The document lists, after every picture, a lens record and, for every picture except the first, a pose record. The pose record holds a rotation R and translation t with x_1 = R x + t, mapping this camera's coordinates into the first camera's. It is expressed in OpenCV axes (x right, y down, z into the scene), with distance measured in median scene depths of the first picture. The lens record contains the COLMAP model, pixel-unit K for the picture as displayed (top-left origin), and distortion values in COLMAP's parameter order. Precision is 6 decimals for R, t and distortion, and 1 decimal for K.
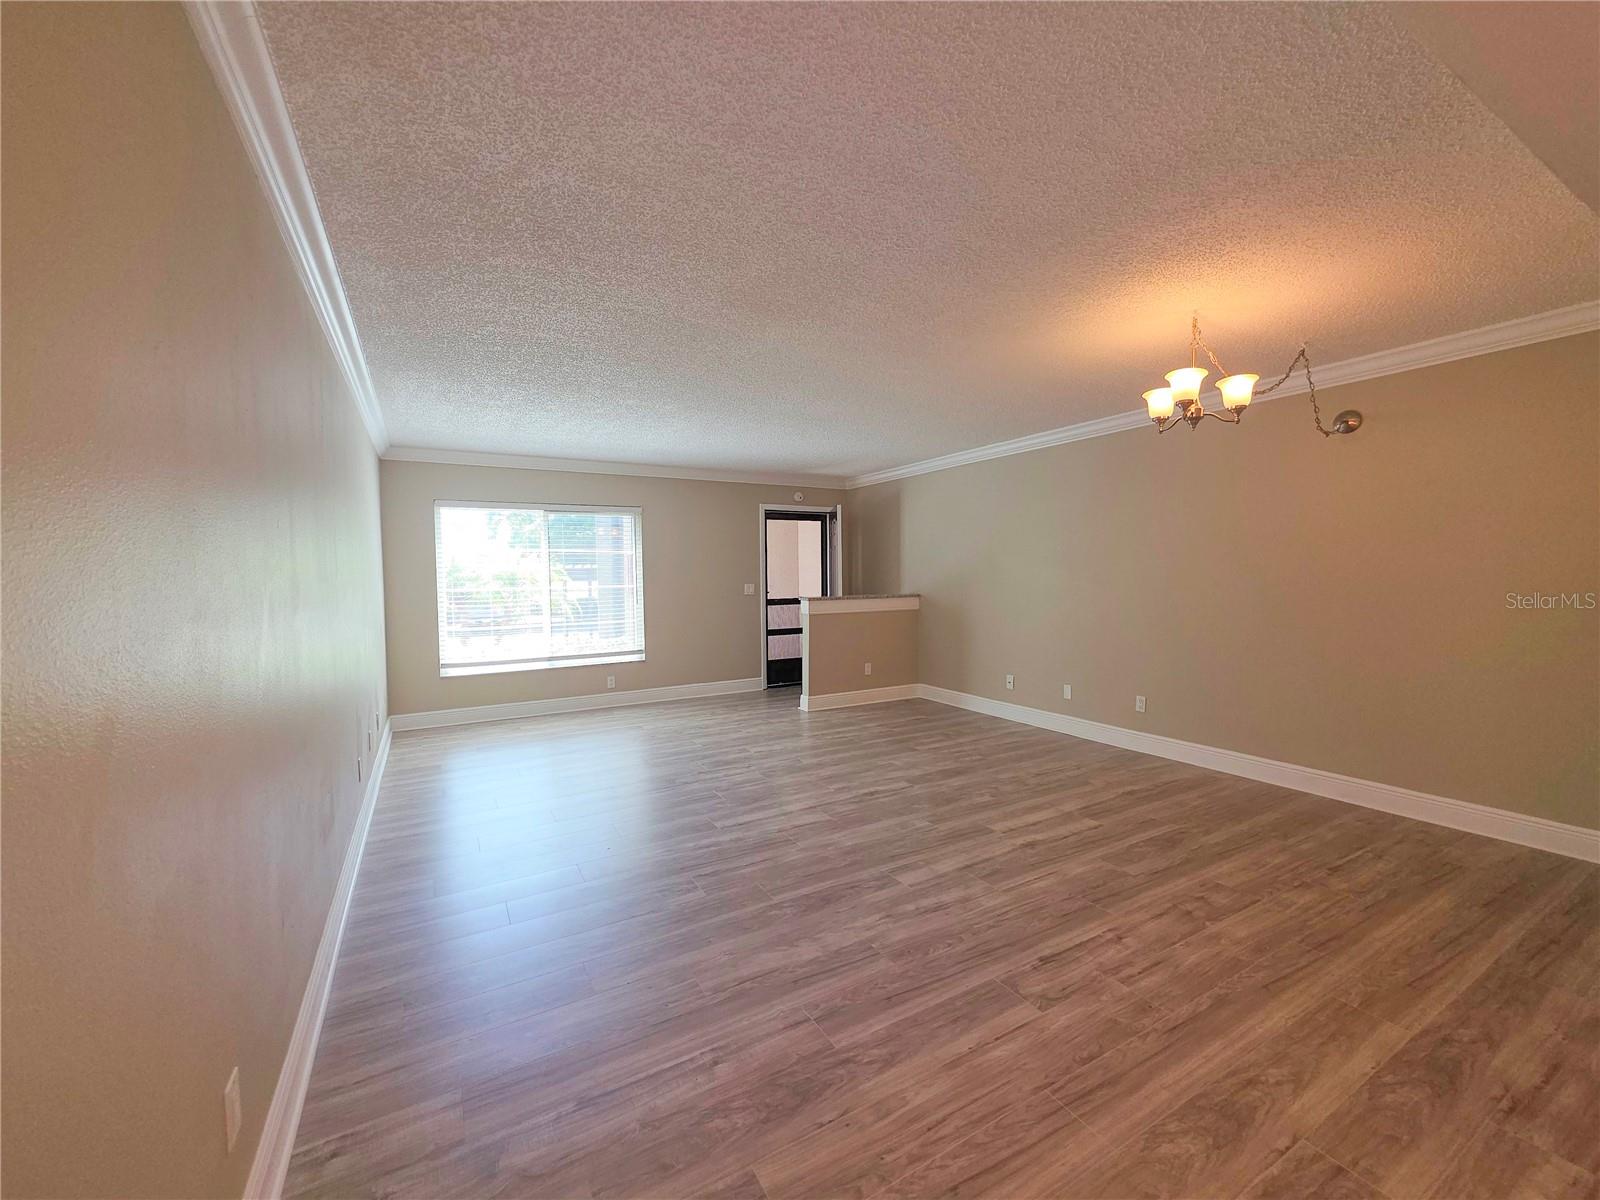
lens RADIAL K [[644.8, 0, 800.0], [0, 644.8, 600.0], [0, 0, 1]] dist [0.002597, 0.000306]
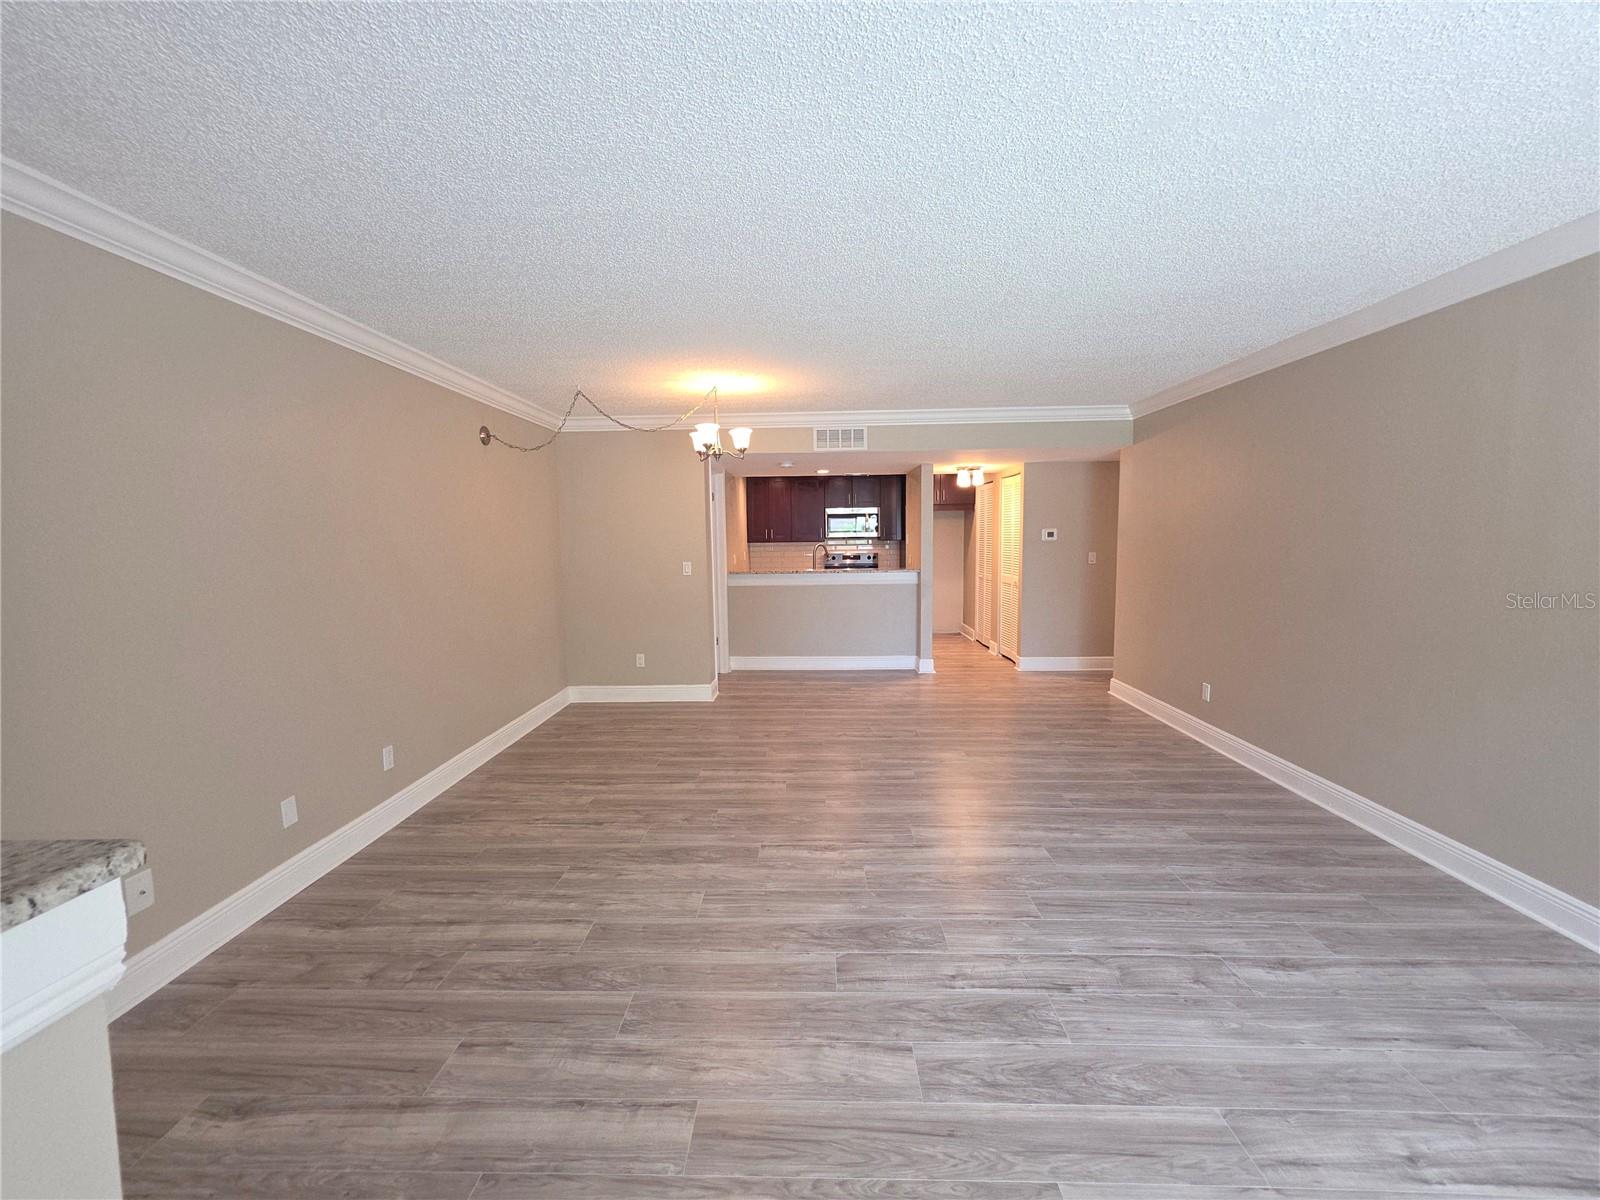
lens RADIAL K [[644.8, 0, 800.0], [0, 644.8, 600.0], [0, 0, 1]] dist [0.002597, 0.000306]
pose [[-0.856093, -0.026732, 0.516130, -0.248341], [0.046562, 0.990611, 0.128538, -0.090994], [-0.514720, 0.134072, -0.846810, 1.617923]]
